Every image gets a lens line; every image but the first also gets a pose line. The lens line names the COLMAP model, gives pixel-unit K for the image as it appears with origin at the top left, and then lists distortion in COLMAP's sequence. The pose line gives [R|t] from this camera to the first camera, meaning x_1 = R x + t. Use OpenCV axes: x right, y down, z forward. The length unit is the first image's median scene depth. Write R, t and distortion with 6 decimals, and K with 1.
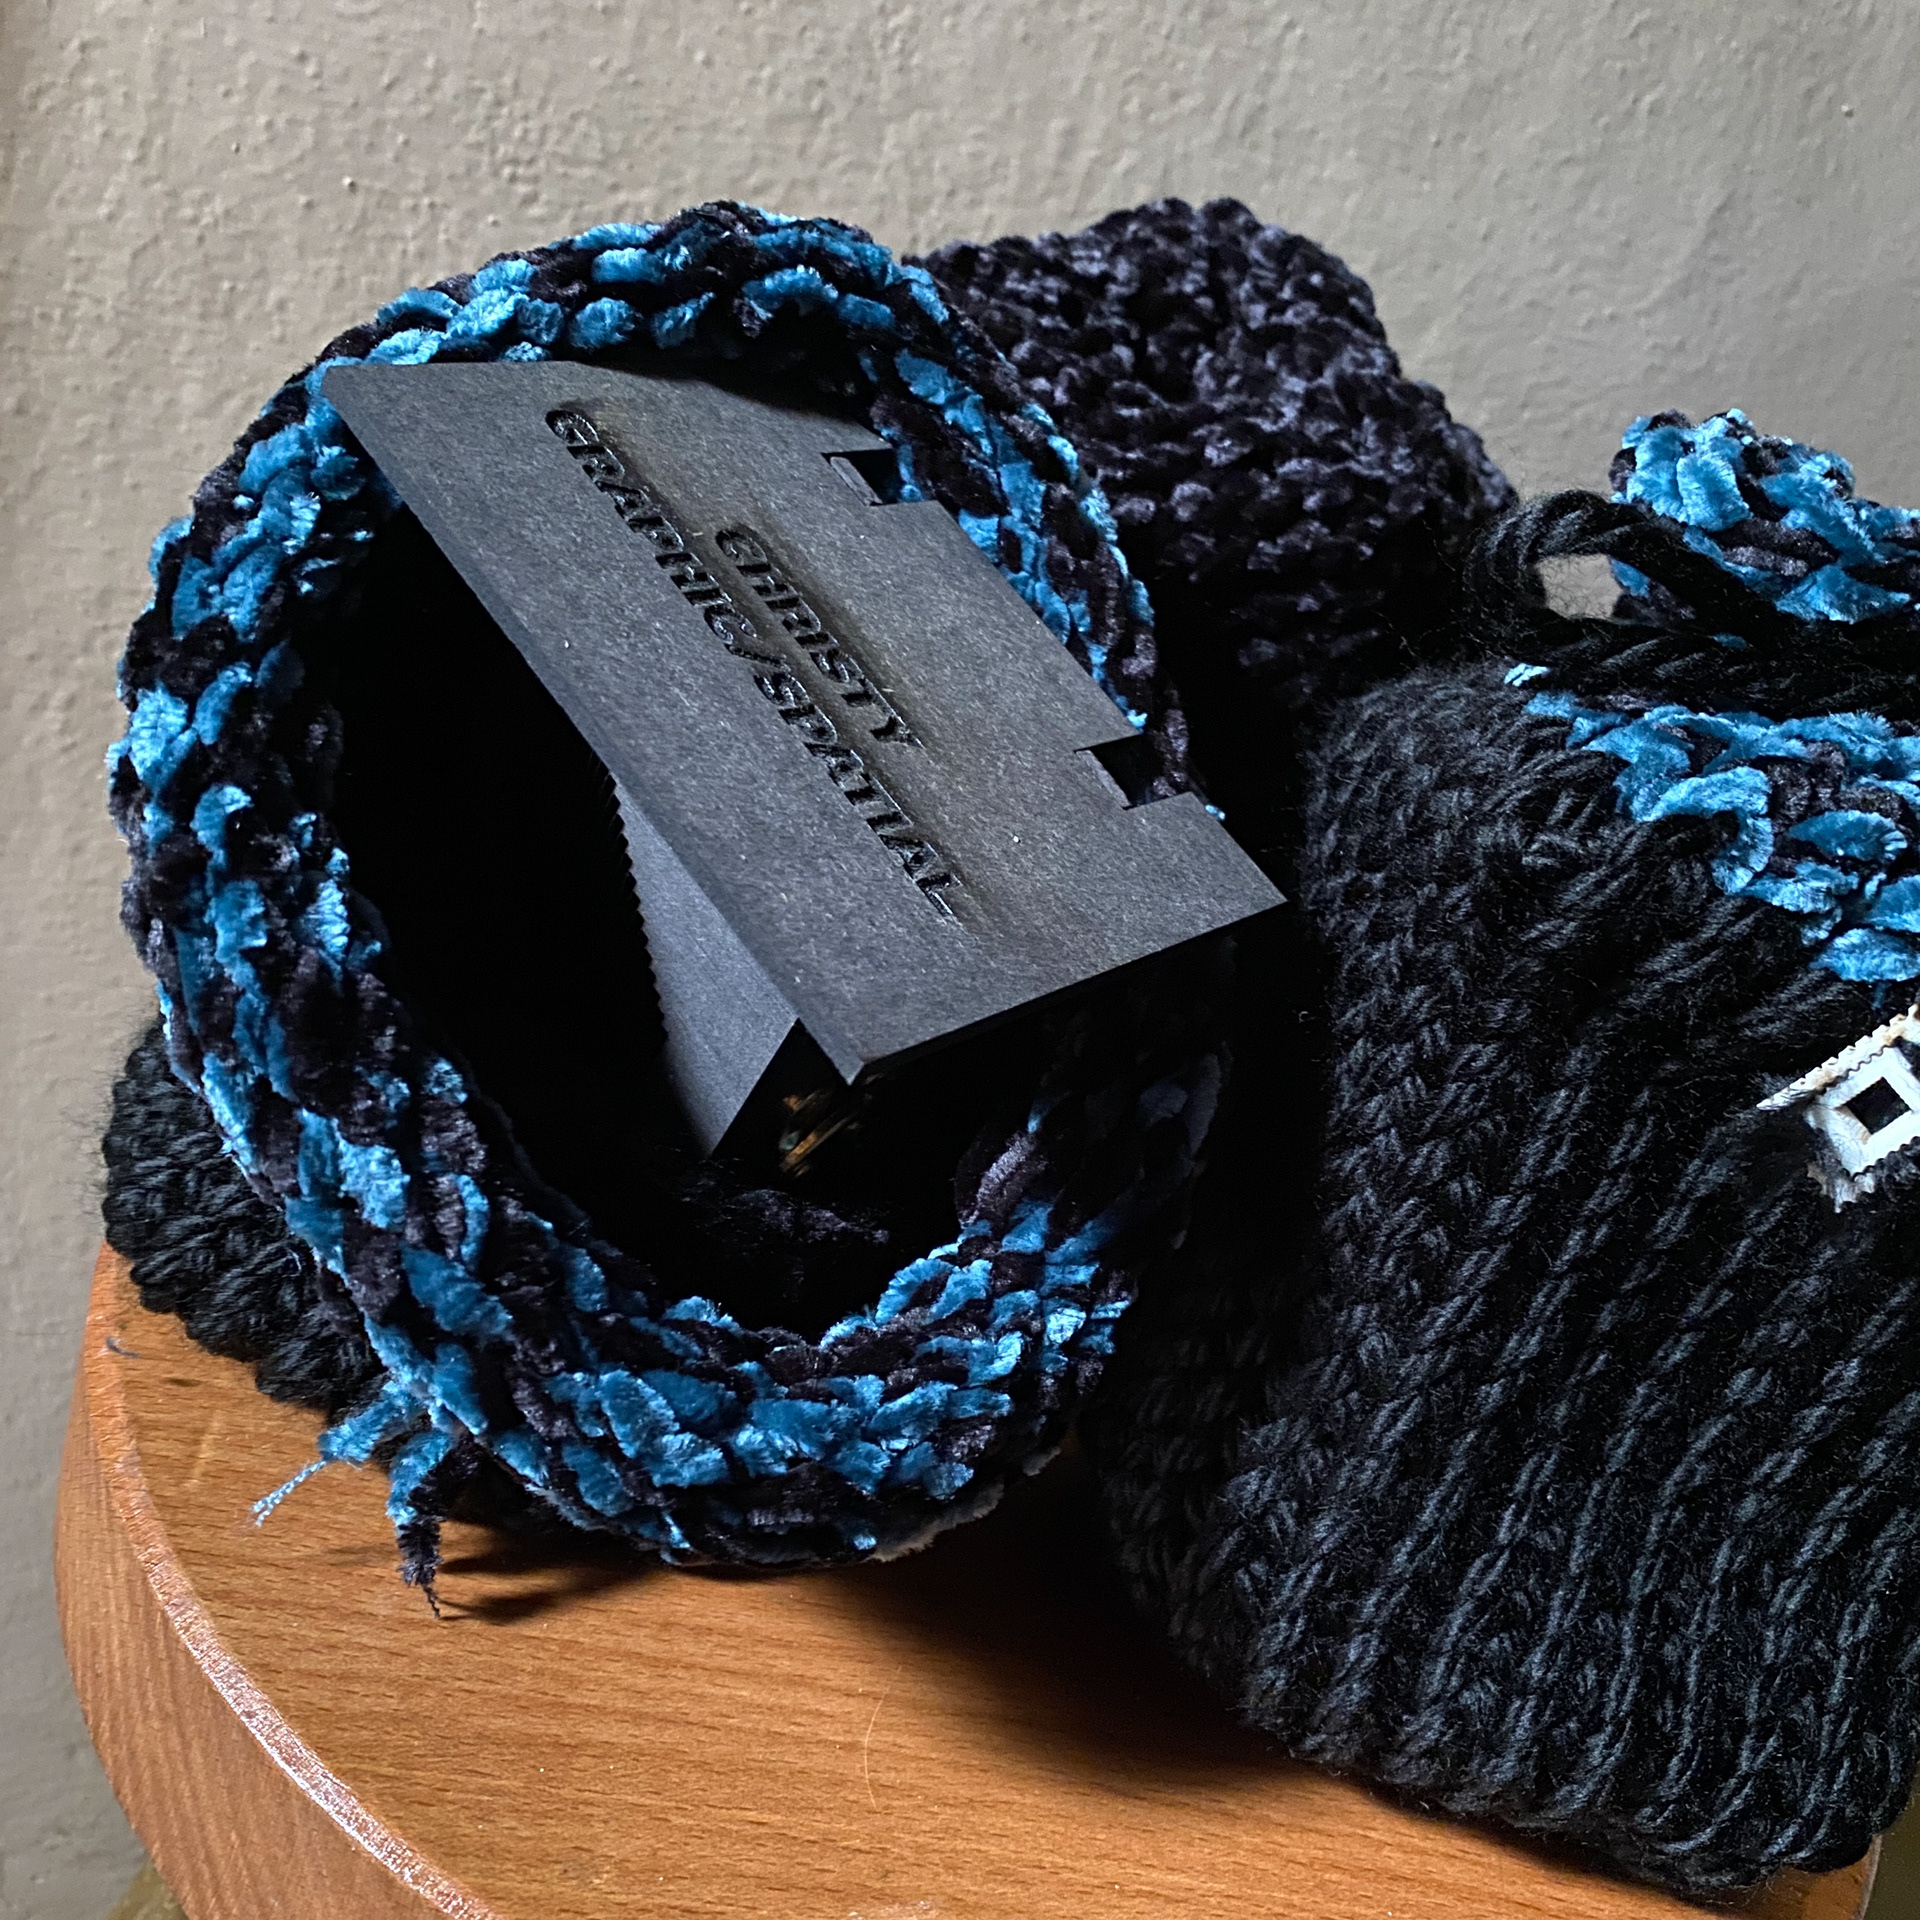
lens RADIAL K [[1880.7, 0, 960.0], [0, 1880.7, 960.0], [0, 0, 1]] dist [0.039159, -0.014216]
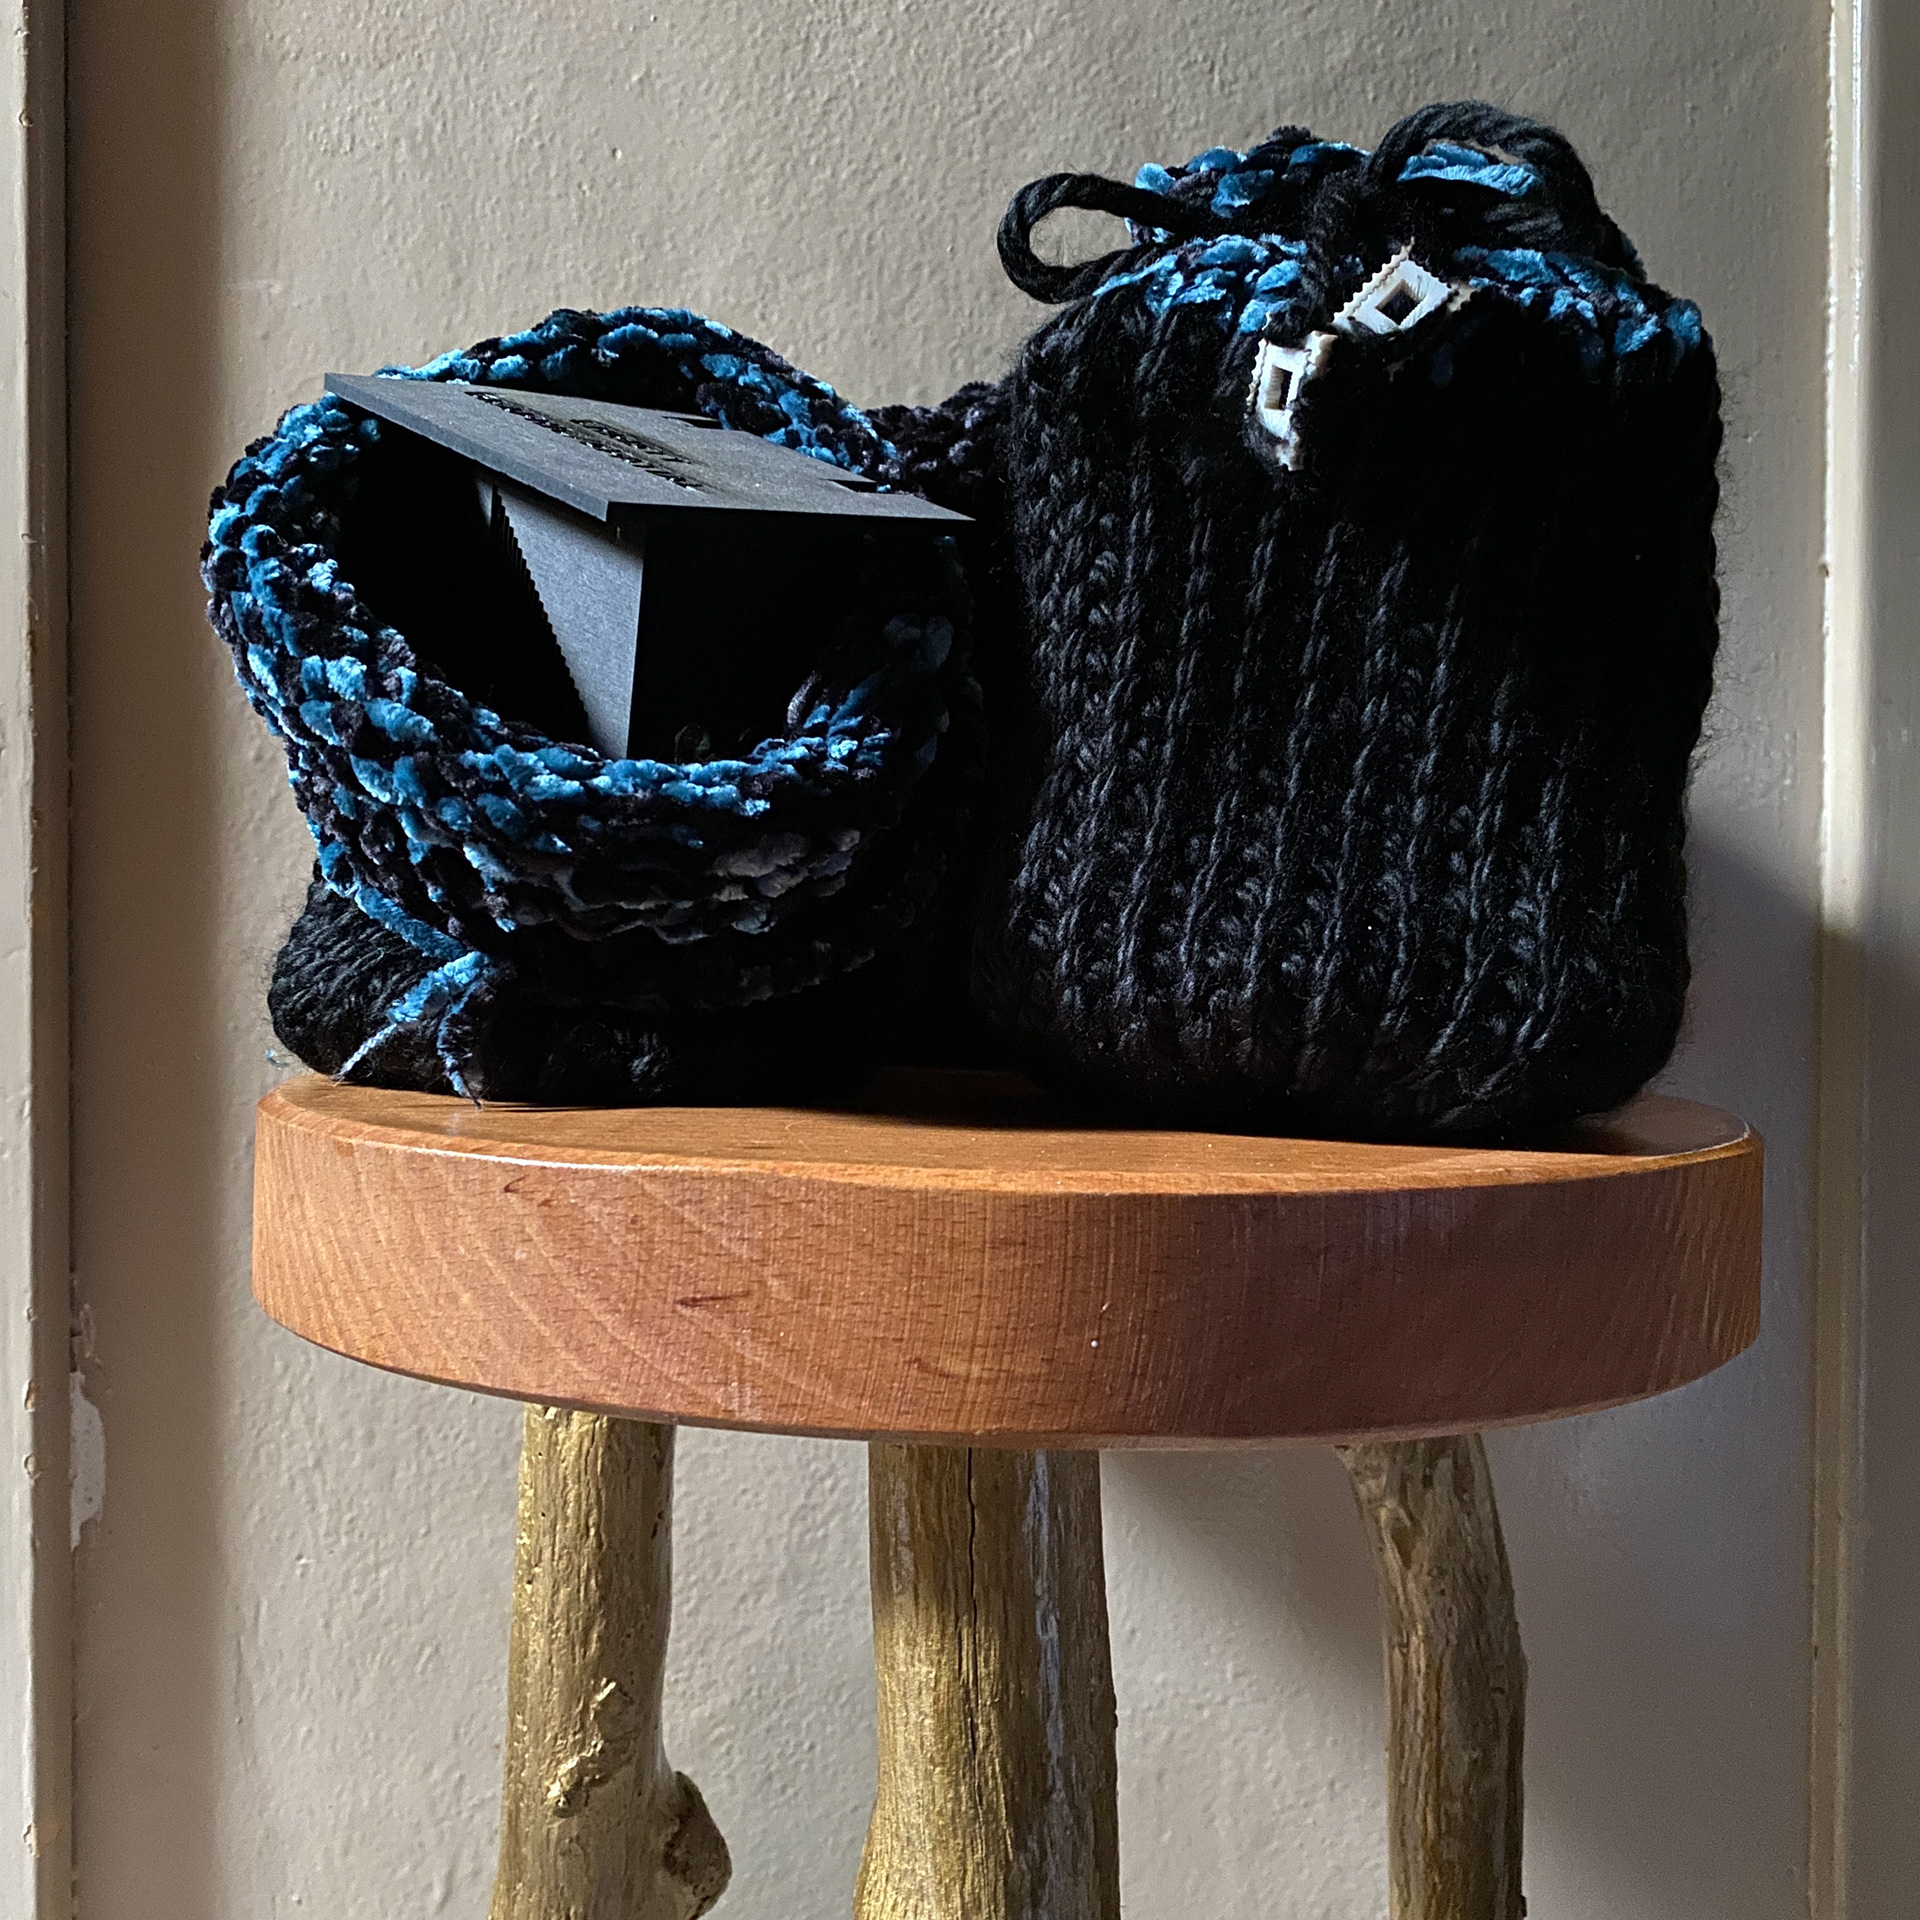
lens RADIAL K [[1880.7, 0, 960.0], [0, 1880.7, 960.0], [0, 0, 1]] dist [0.039159, -0.014216]
pose [[0.954528, -0.265789, -0.135025, 0.290253], [0.190504, 0.892195, -0.409507, 0.935371], [0.229311, 0.365163, 0.902260, -0.201794]]
